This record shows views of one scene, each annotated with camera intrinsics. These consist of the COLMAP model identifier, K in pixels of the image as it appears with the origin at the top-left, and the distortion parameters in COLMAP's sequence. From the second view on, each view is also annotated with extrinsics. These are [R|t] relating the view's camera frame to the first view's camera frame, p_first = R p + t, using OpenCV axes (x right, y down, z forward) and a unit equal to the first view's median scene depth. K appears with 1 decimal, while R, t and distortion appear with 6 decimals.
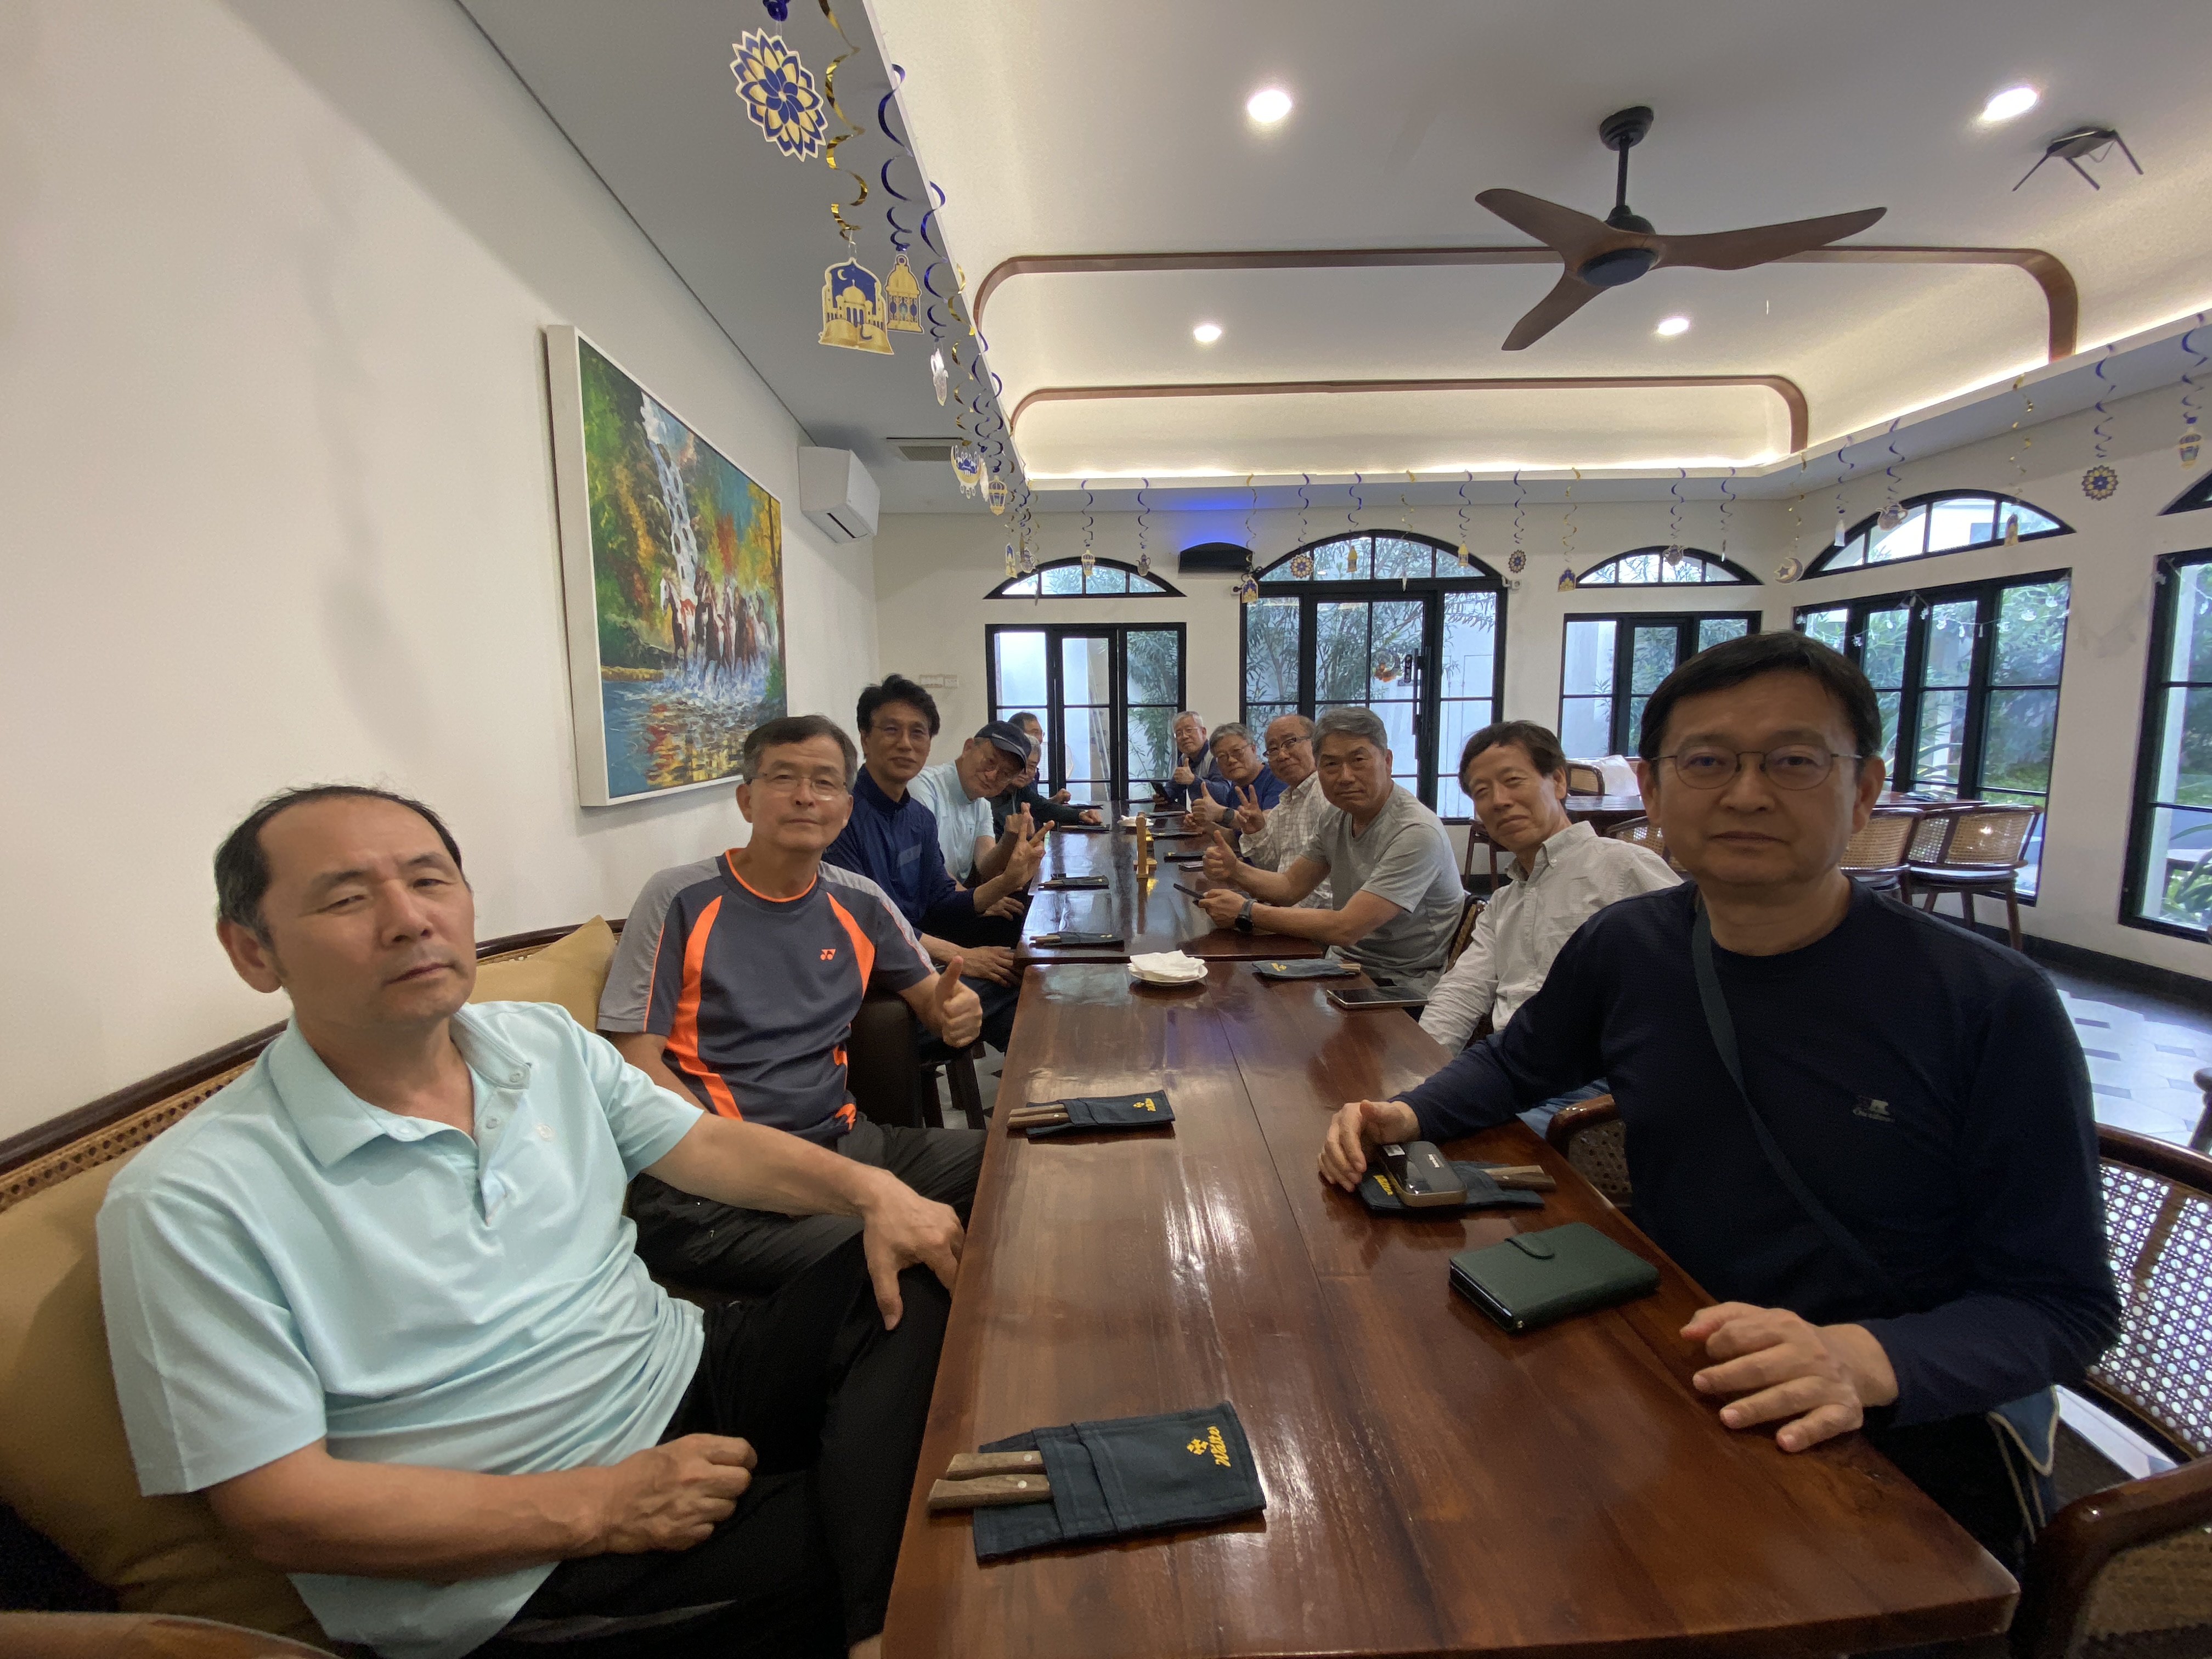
lens RADIAL K [[795.9, 0, 1113.9], [0, 795.9, 825.9], [0, 0, 1]] dist [-0.000609, -0.000028]
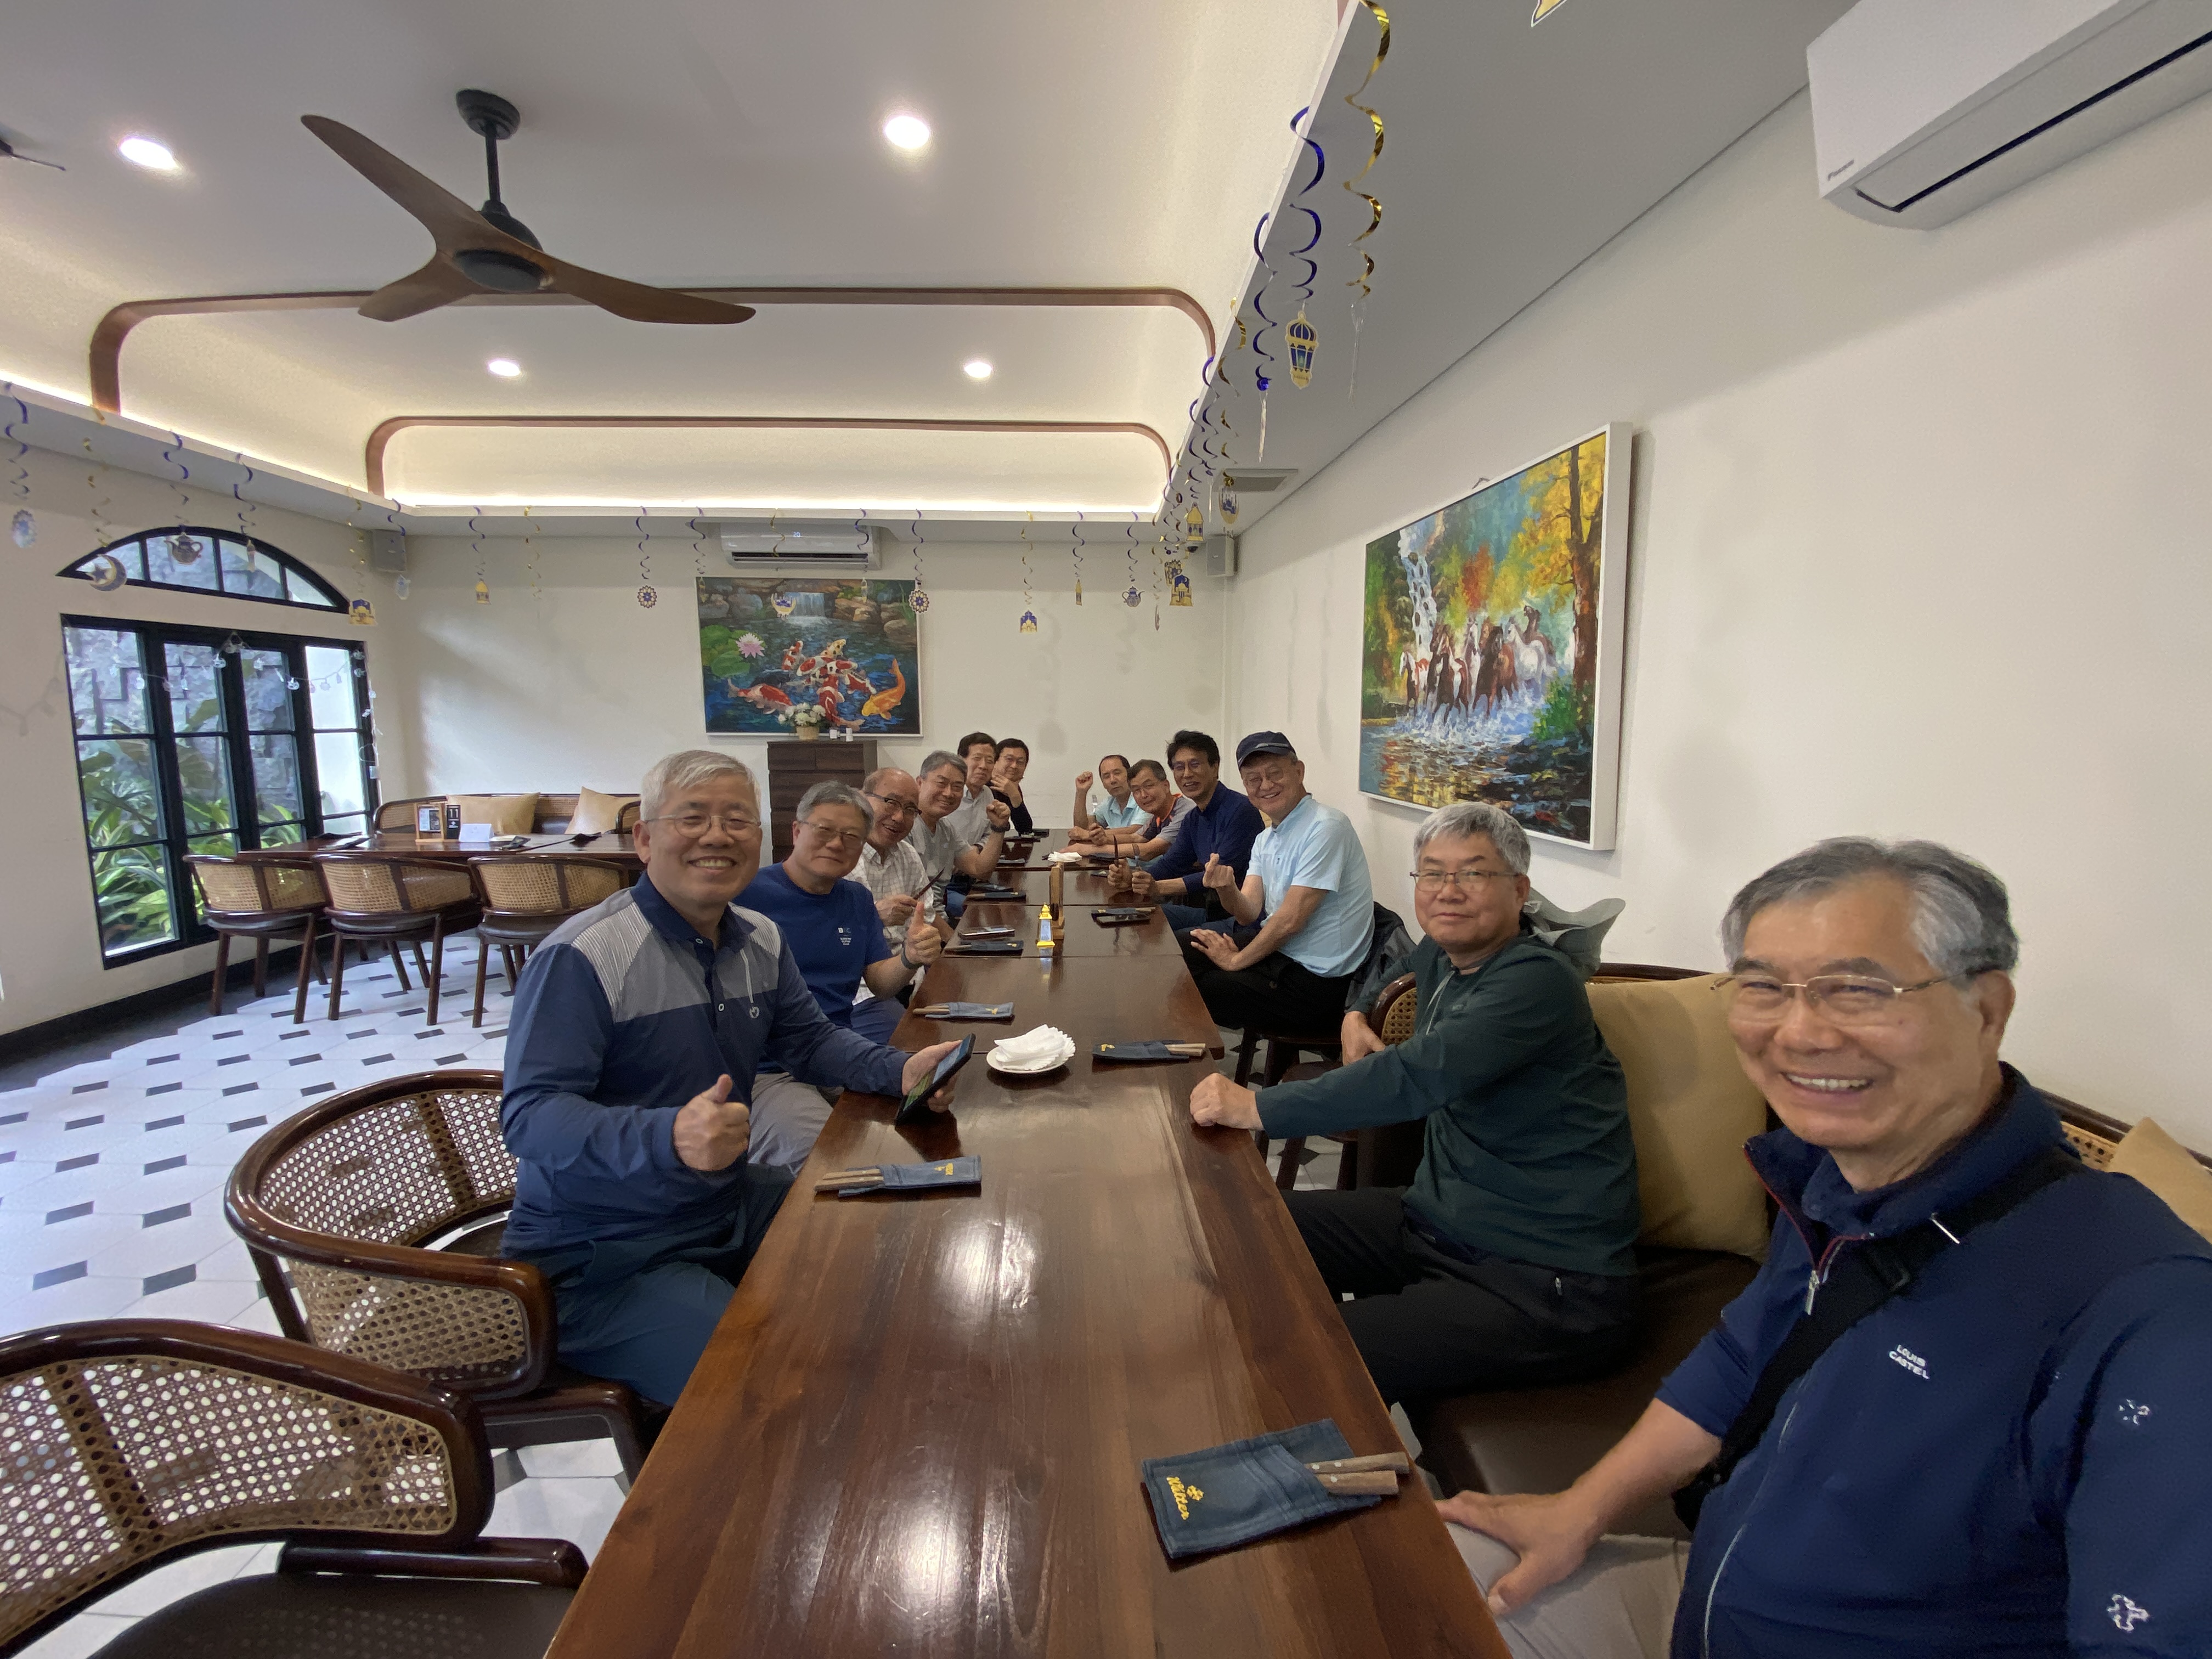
lens RADIAL K [[894.8, 0, 1106.0], [0, 894.8, 829.5], [0, 0, 1]] dist [0.060757, 0.000015]
pose [[-0.999778, 0.012538, -0.016959, -0.009647], [0.007575, 0.963924, 0.266071, -0.407192], [0.019683, 0.265883, -0.963804, 2.428023]]
